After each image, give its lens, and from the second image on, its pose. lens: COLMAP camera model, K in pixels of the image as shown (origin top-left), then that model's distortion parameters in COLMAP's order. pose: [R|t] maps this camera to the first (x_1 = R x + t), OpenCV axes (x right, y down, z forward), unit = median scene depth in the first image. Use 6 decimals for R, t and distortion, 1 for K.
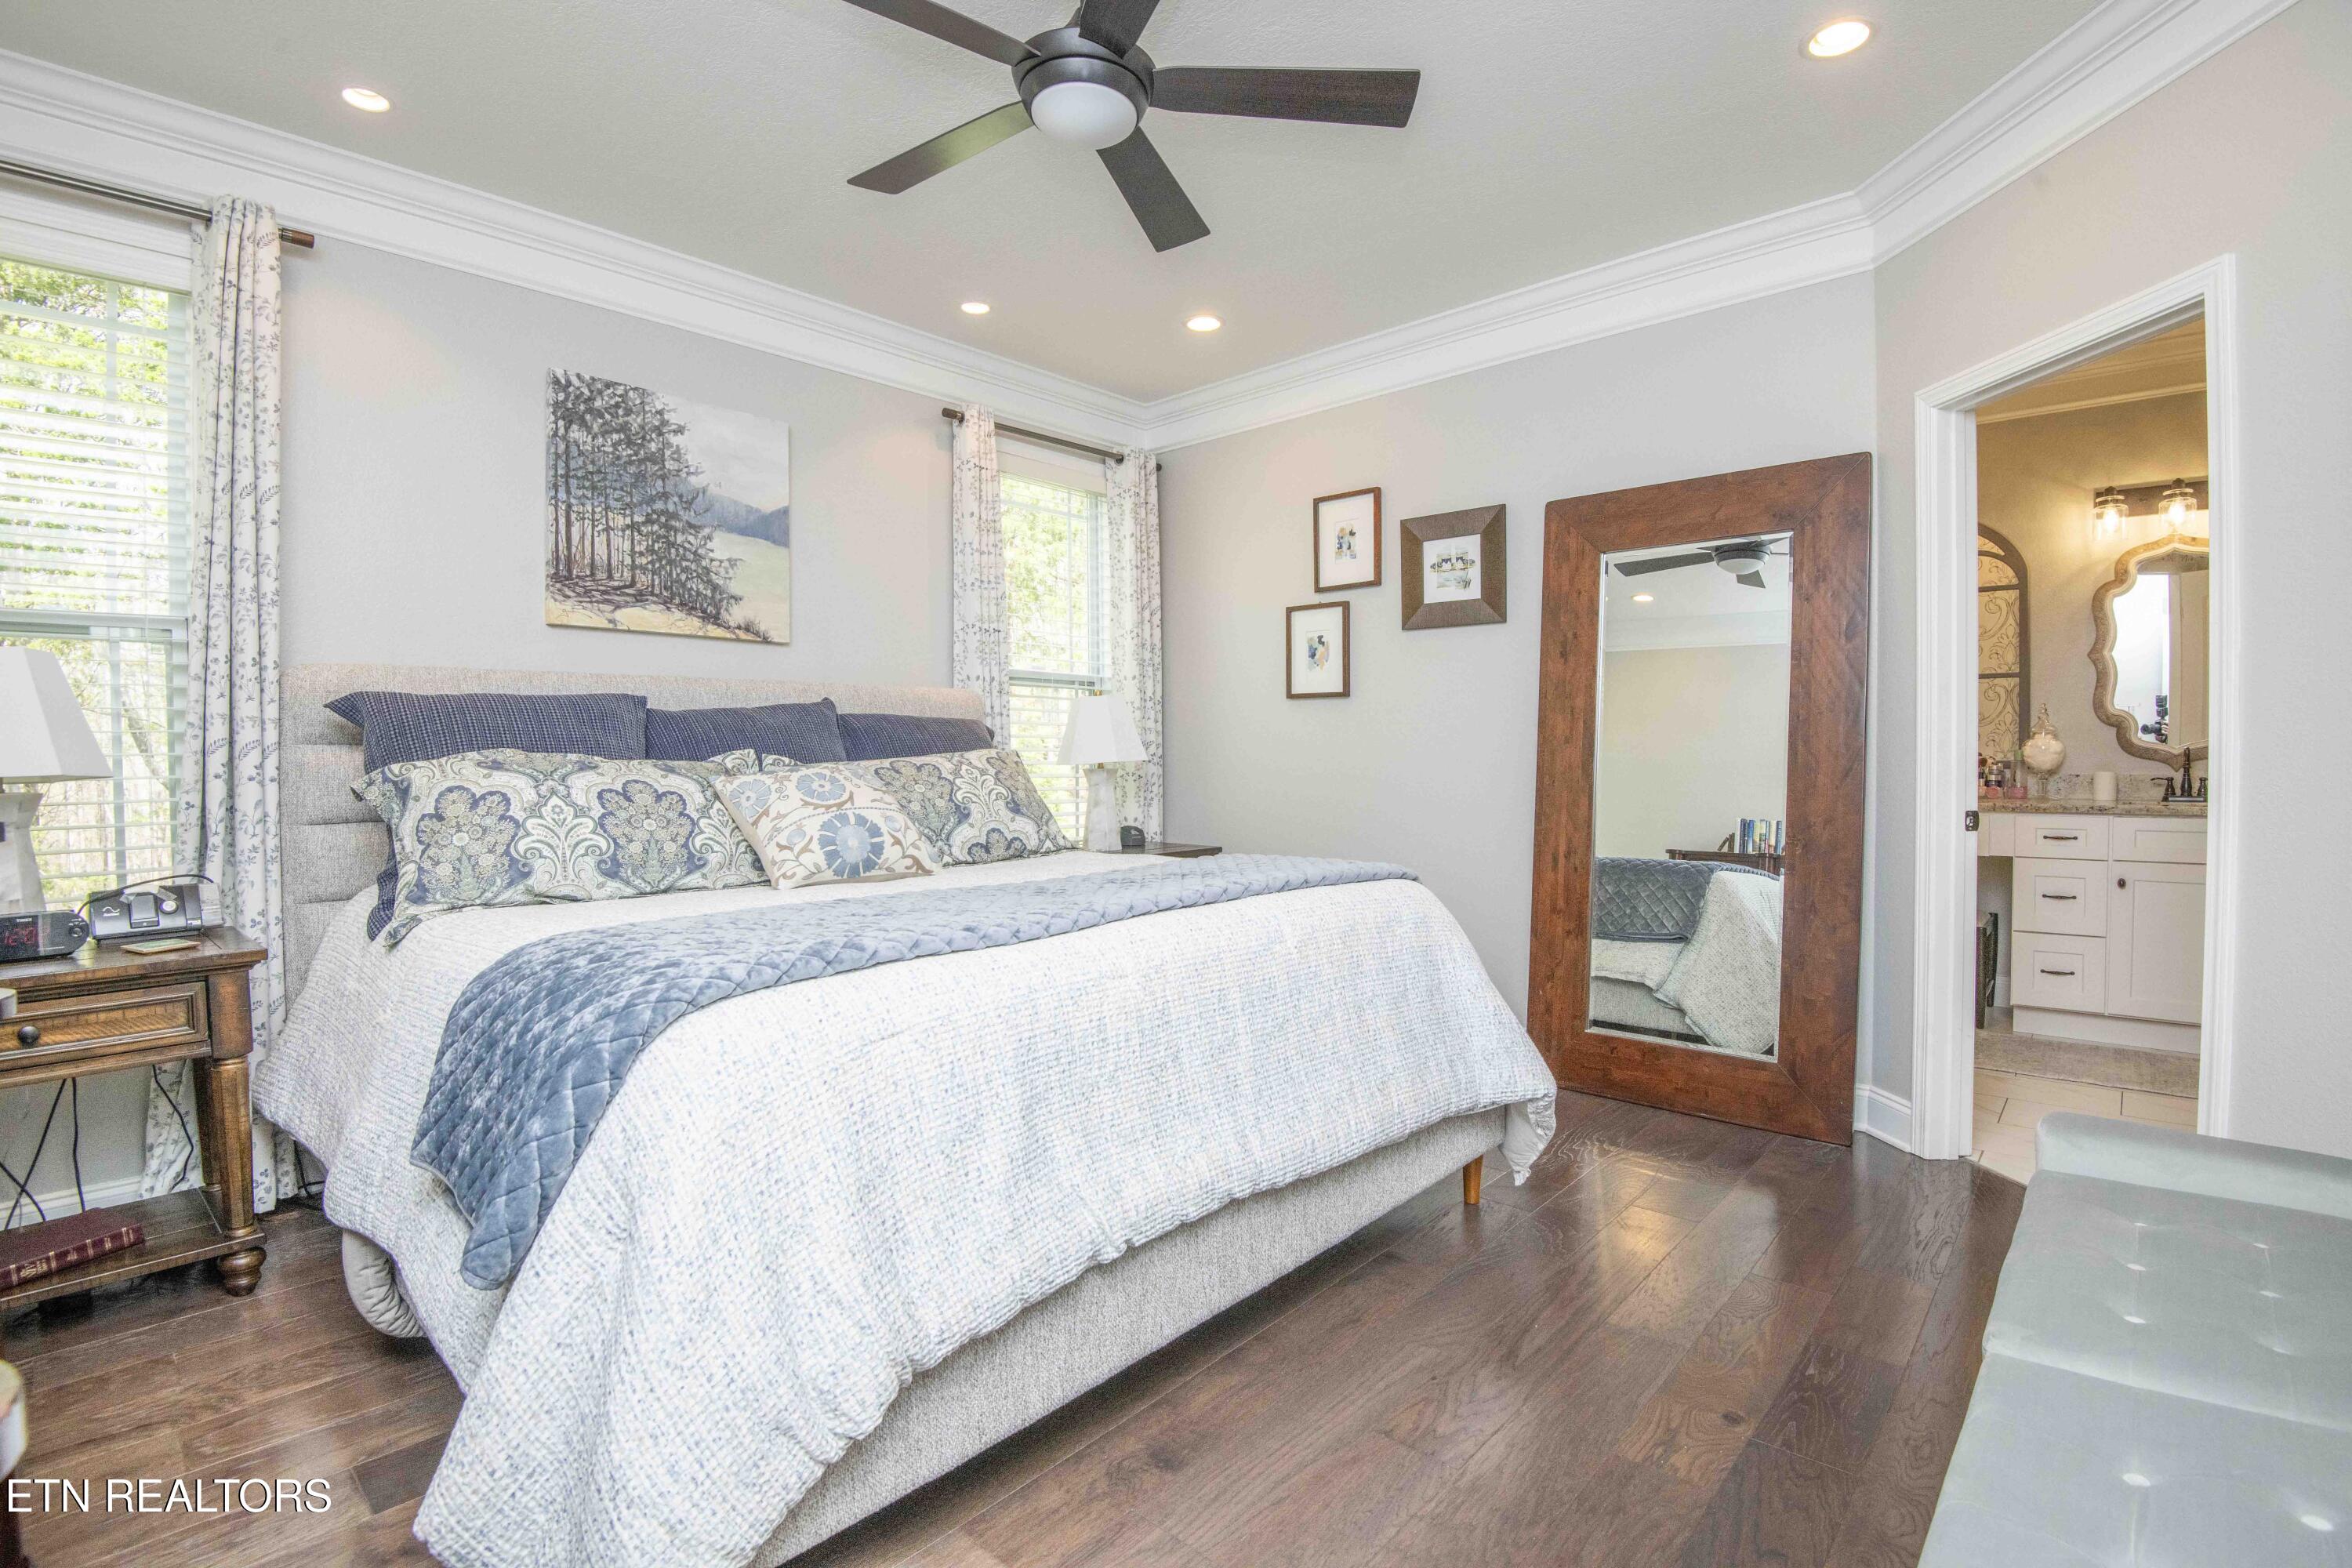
lens RADIAL K [[1097.3, 0, 1166.2], [0, 1097.3, 785.9], [0, 0, 1]] dist [-0.021786, -0.000679]
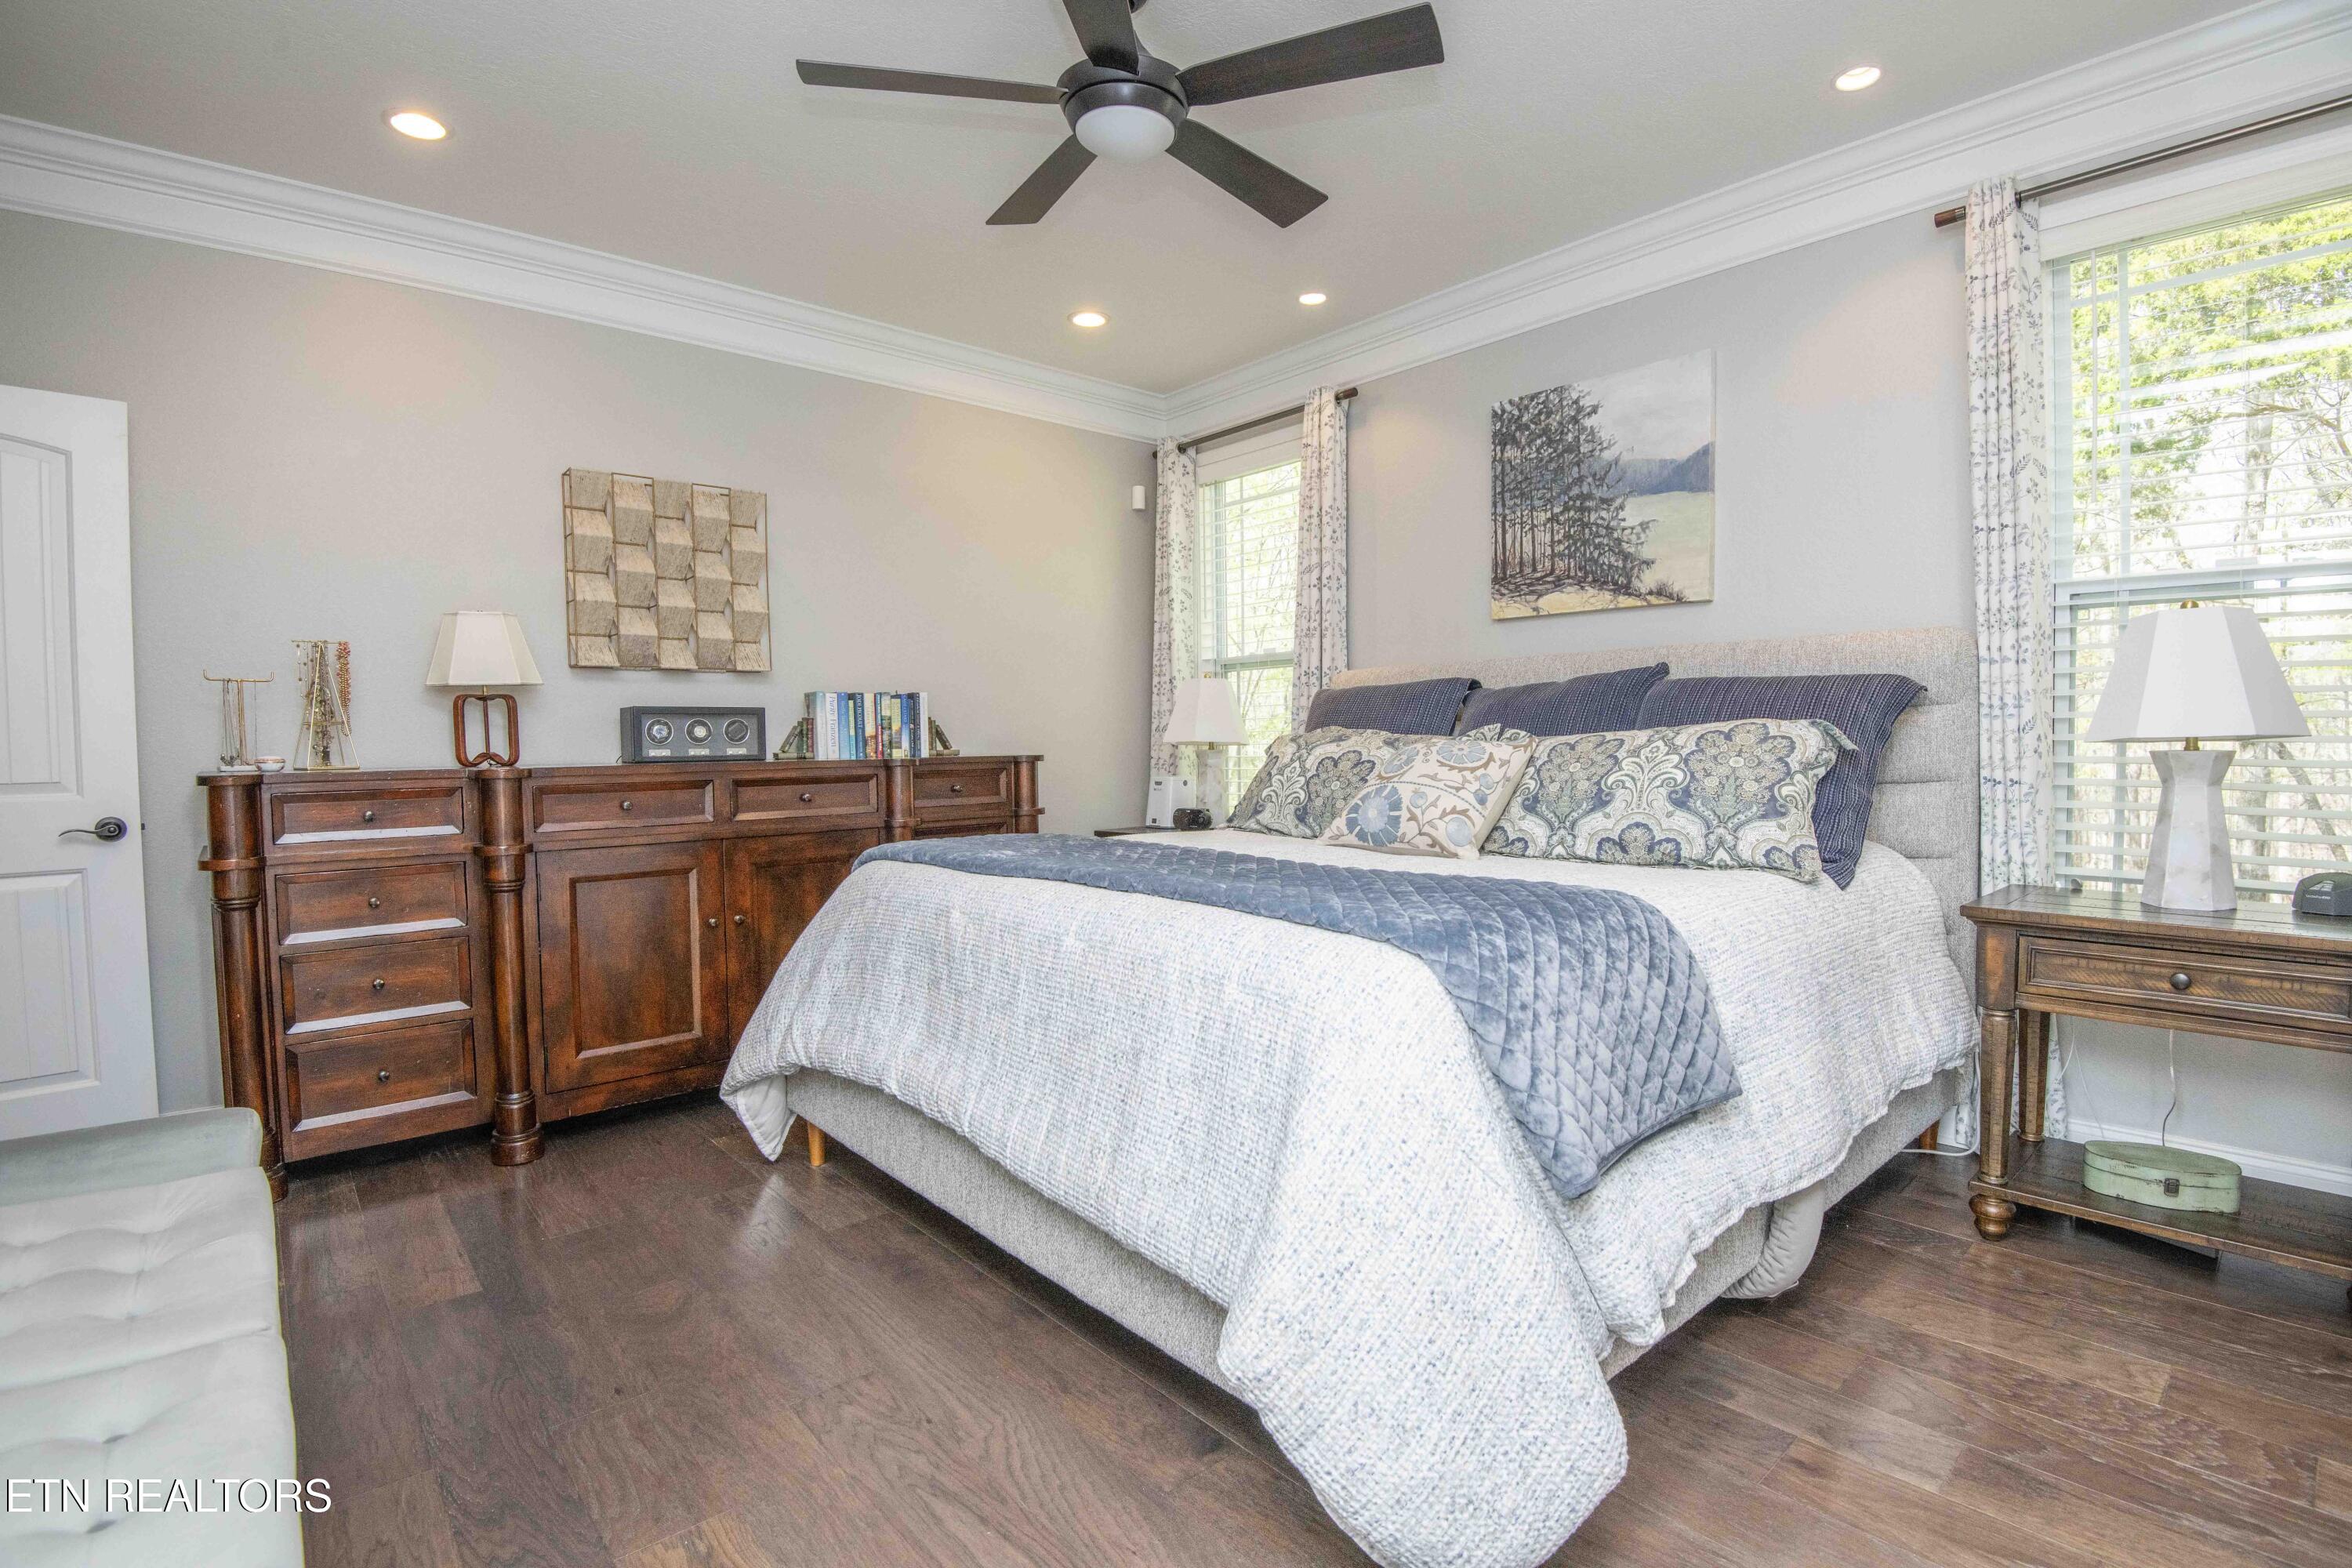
lens RADIAL K [[1097.3, 0, 1166.2], [0, 1097.3, 785.9], [0, 0, 1]] dist [-0.021786, -0.000679]
pose [[-0.120562, 0.052829, -0.991299, 0.651025], [-0.016012, 0.998350, 0.055152, -0.025099], [0.992577, 0.022522, -0.119518, 0.749429]]
